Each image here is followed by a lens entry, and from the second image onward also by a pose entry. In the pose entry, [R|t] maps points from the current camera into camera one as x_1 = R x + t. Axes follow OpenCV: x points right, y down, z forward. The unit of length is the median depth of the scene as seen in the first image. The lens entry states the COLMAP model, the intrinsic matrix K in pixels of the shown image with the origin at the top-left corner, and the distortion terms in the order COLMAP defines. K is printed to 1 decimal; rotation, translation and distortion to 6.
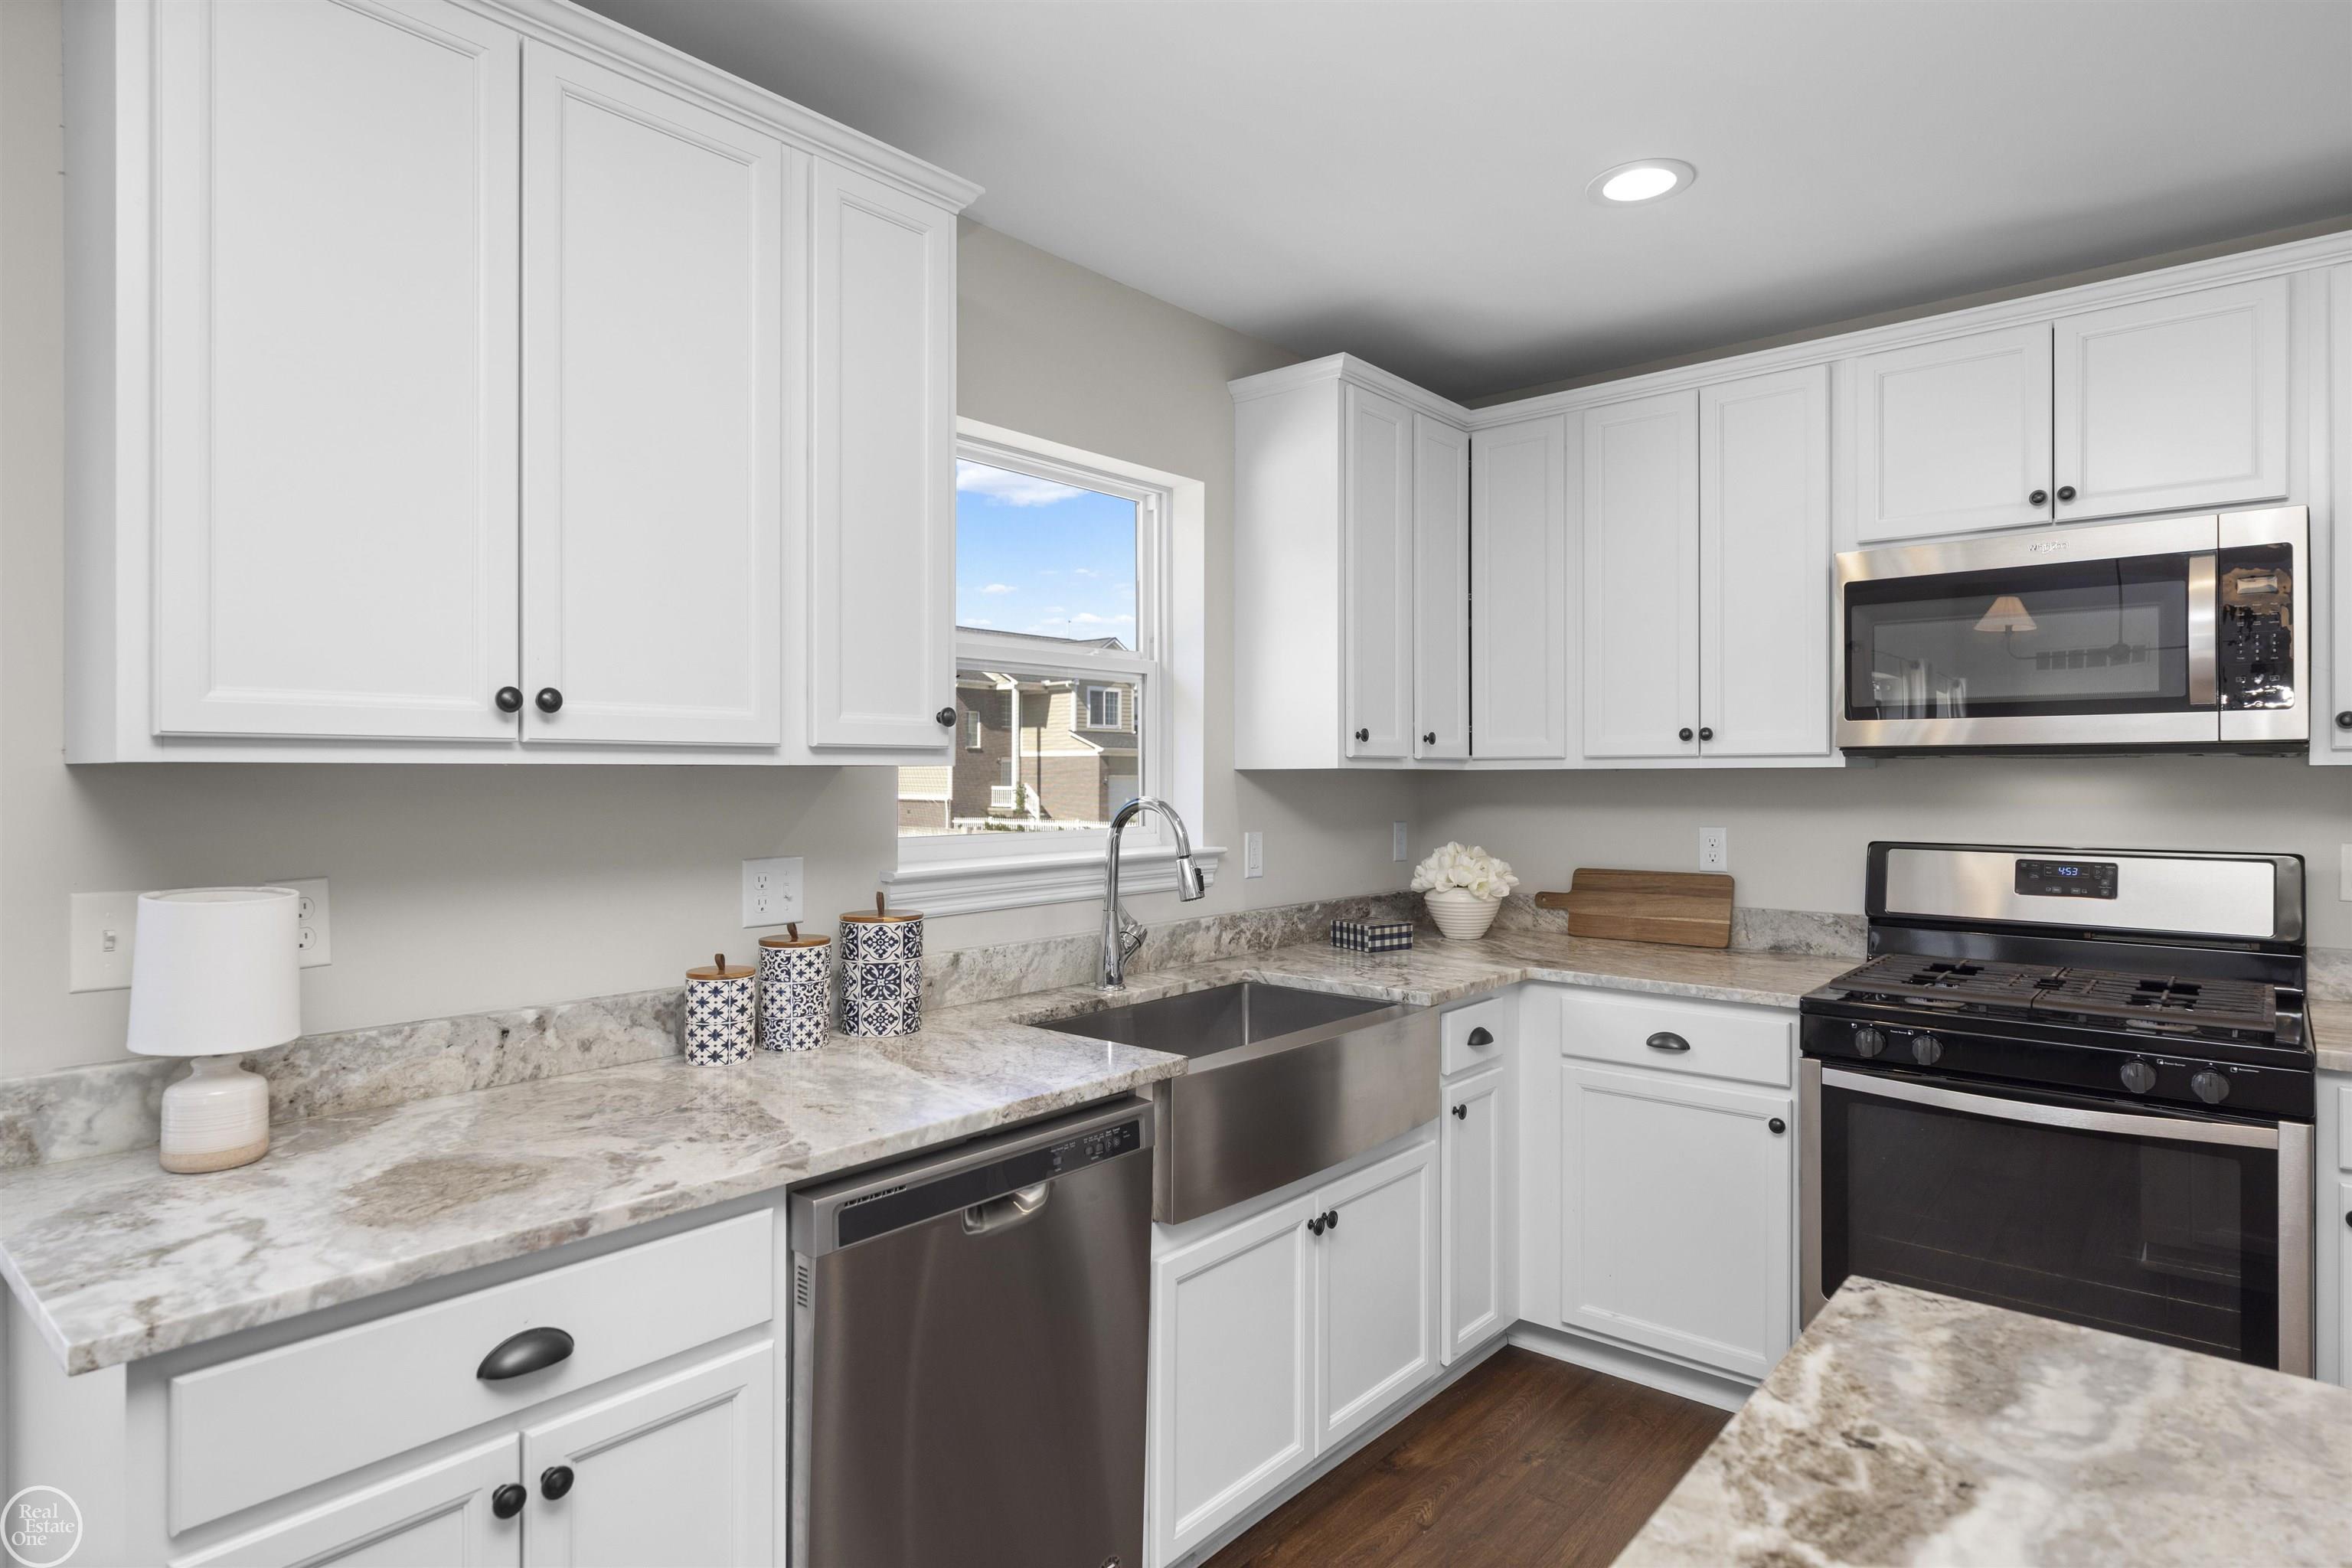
lens RADIAL K [[1276.5, 0, 1191.4], [0, 1276.5, 778.9], [0, 0, 1]] dist [-0.004495, -0.000215]
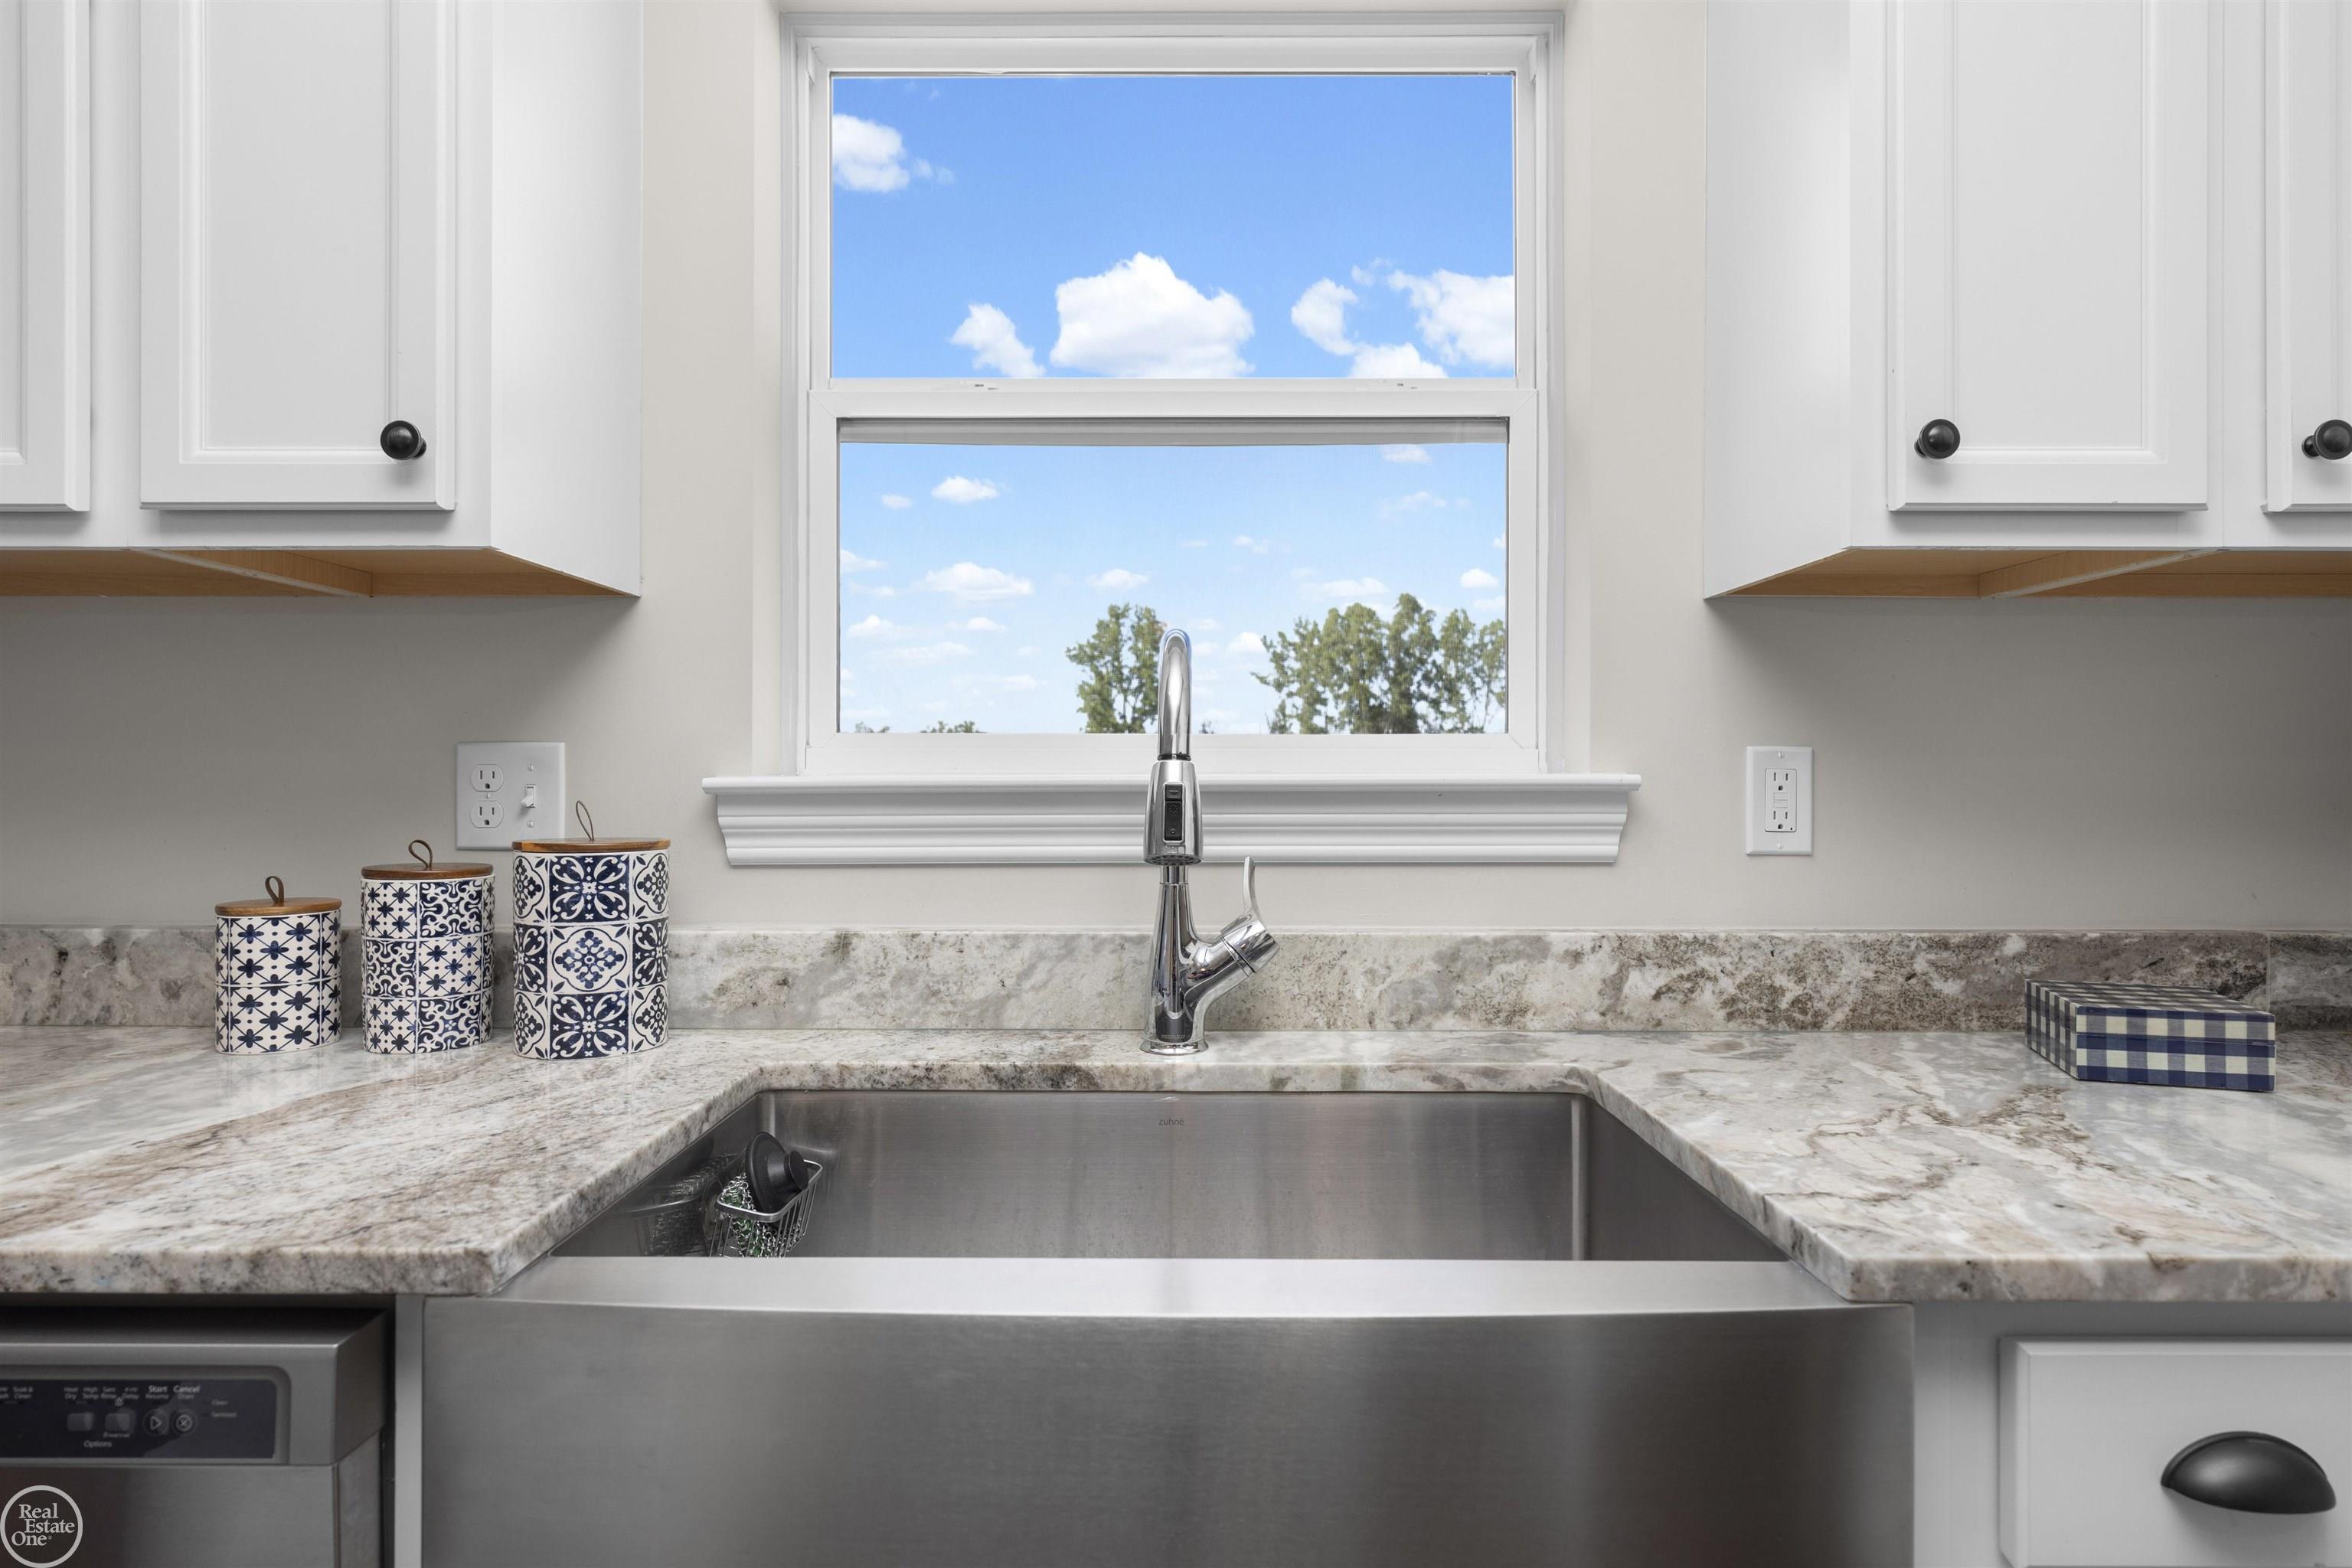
lens RADIAL K [[1276.5, 0, 1176.9], [0, 1276.5, 775.2], [0, 0, 1]] dist [-0.004495, -0.000215]
pose [[0.634127, -0.000431, -0.773229, 0.414984], [-0.002997, 0.999991, -0.003015, 0.088112], [0.773223, 0.004229, 0.634120, 0.959515]]
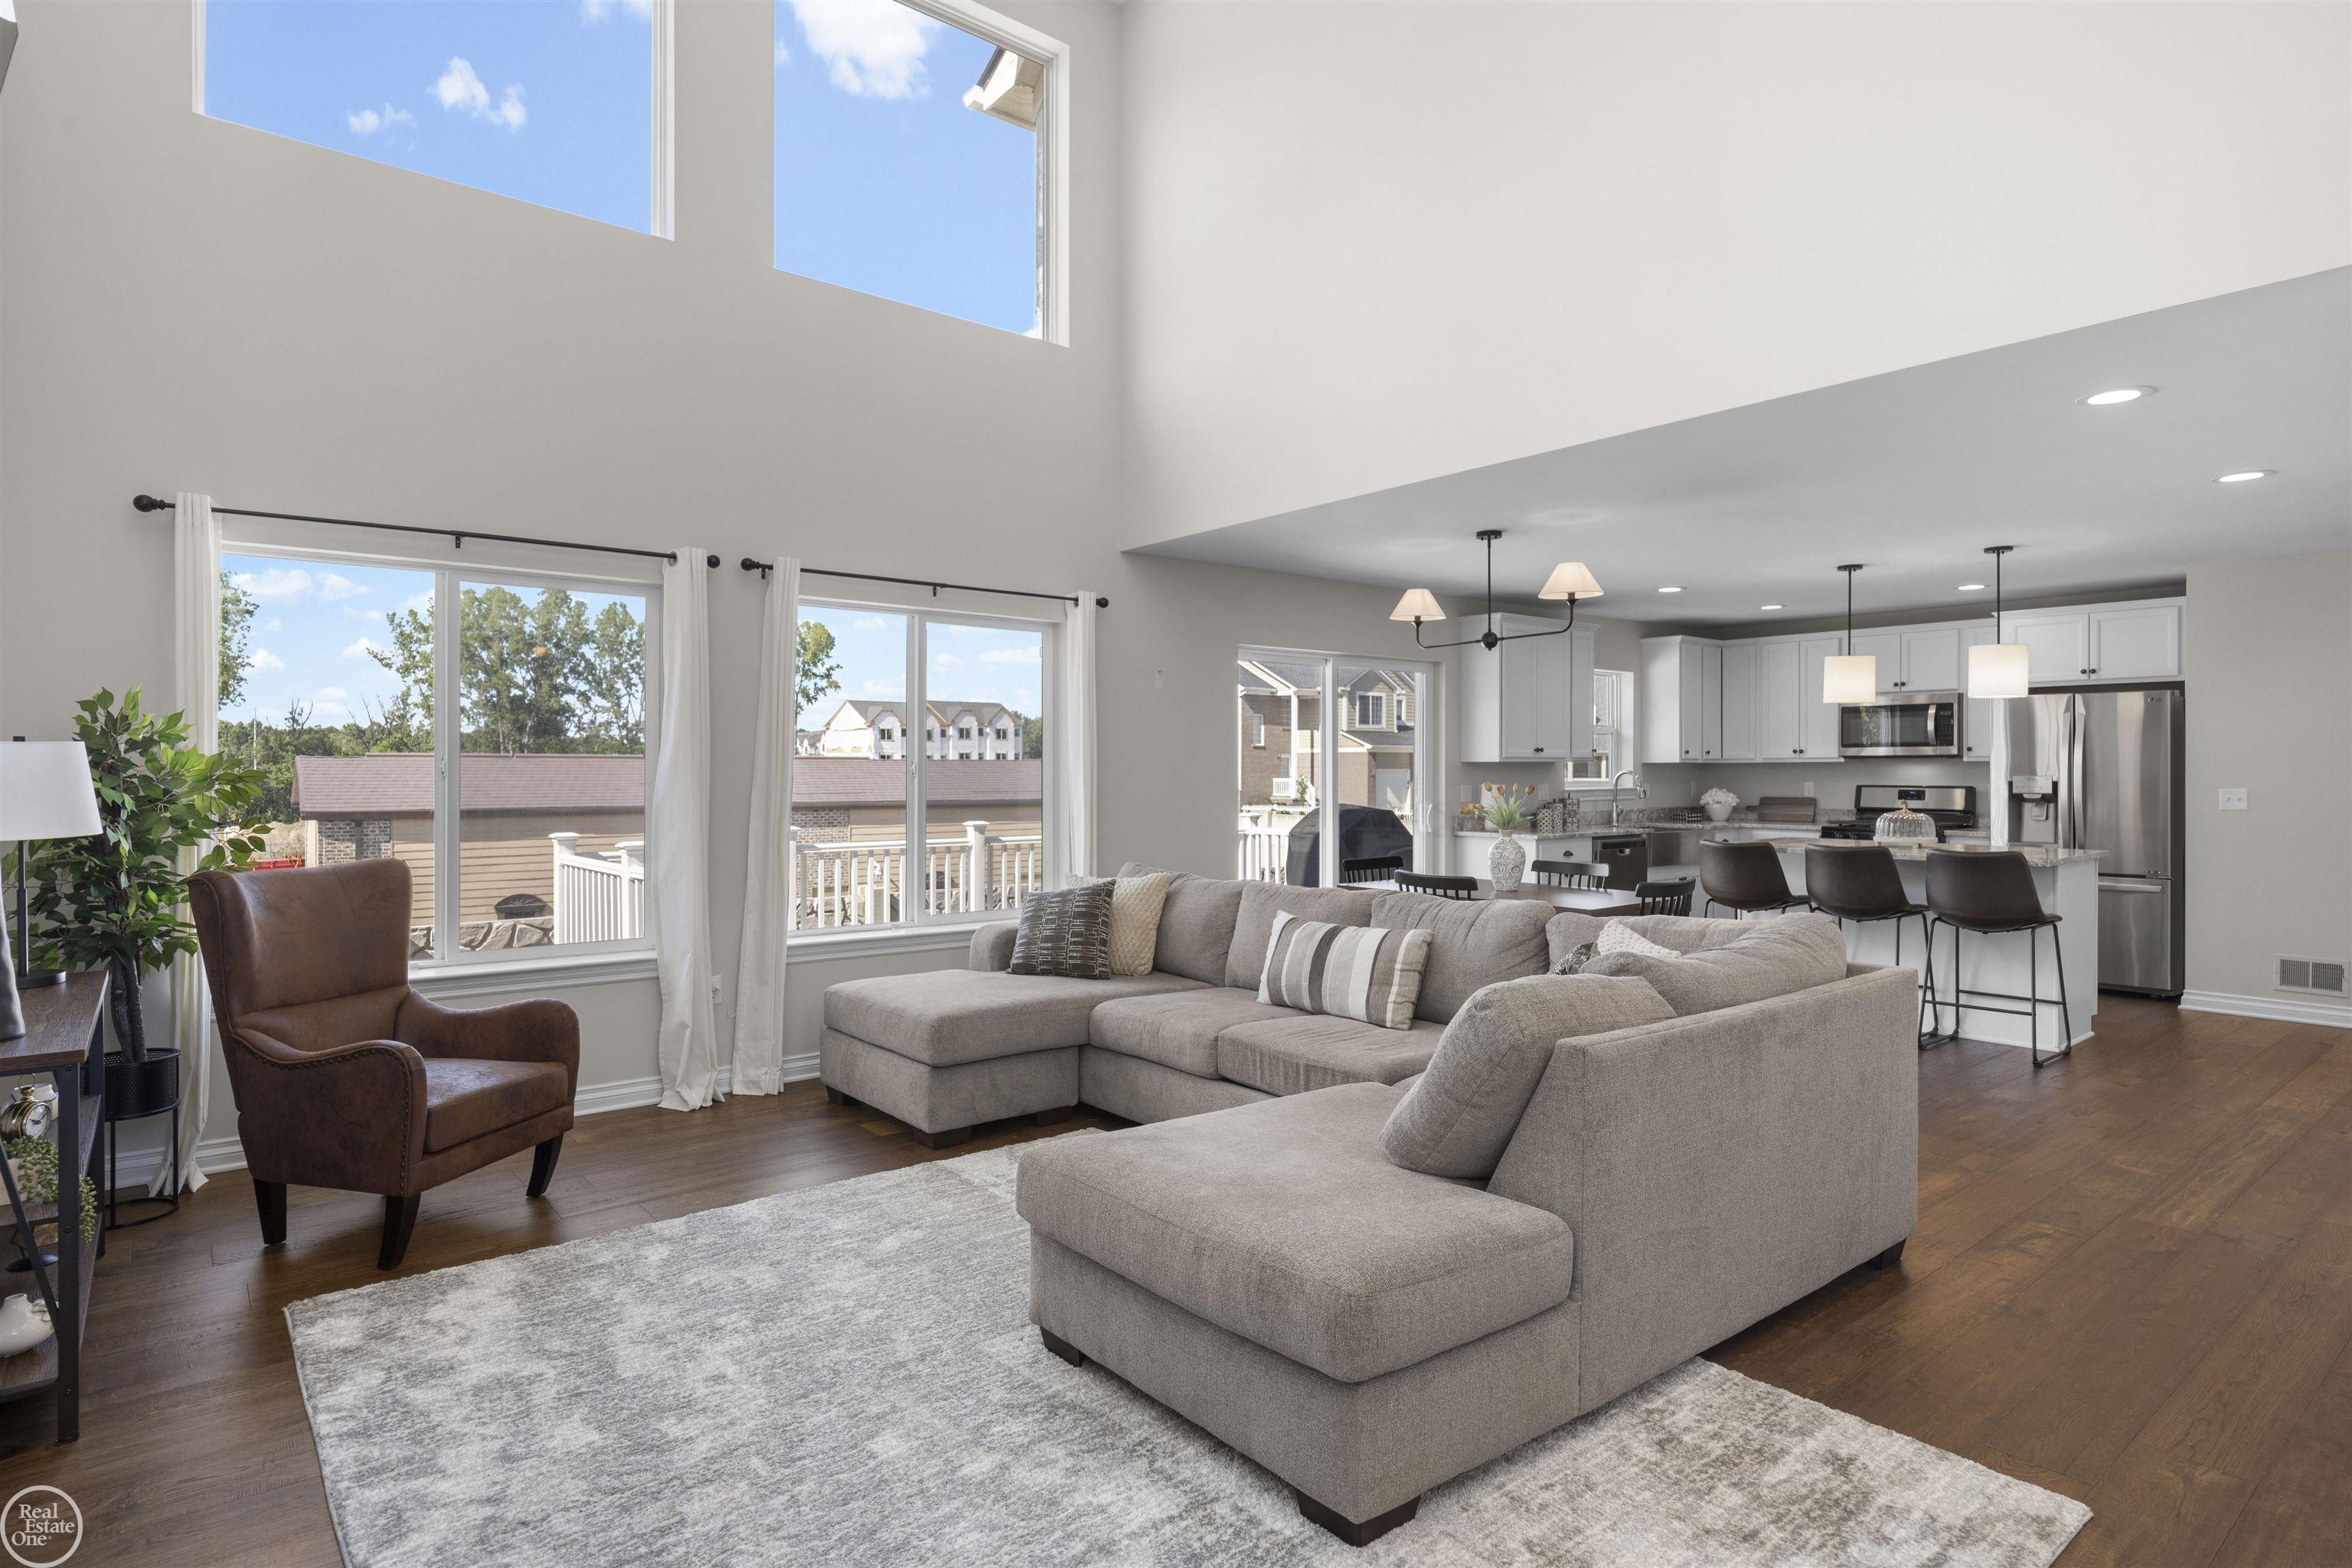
lens RADIAL K [[1303.5, 0, 1170.8], [0, 1303.5, 773.9], [0, 0, 1]] dist [-0.000879, 0.000102]
pose [[0.984900, 0.002333, -0.173108, -0.509073], [-0.002380, 0.999997, -0.000069, 0.021965], [0.173107, 0.000480, 0.984903, -2.163561]]
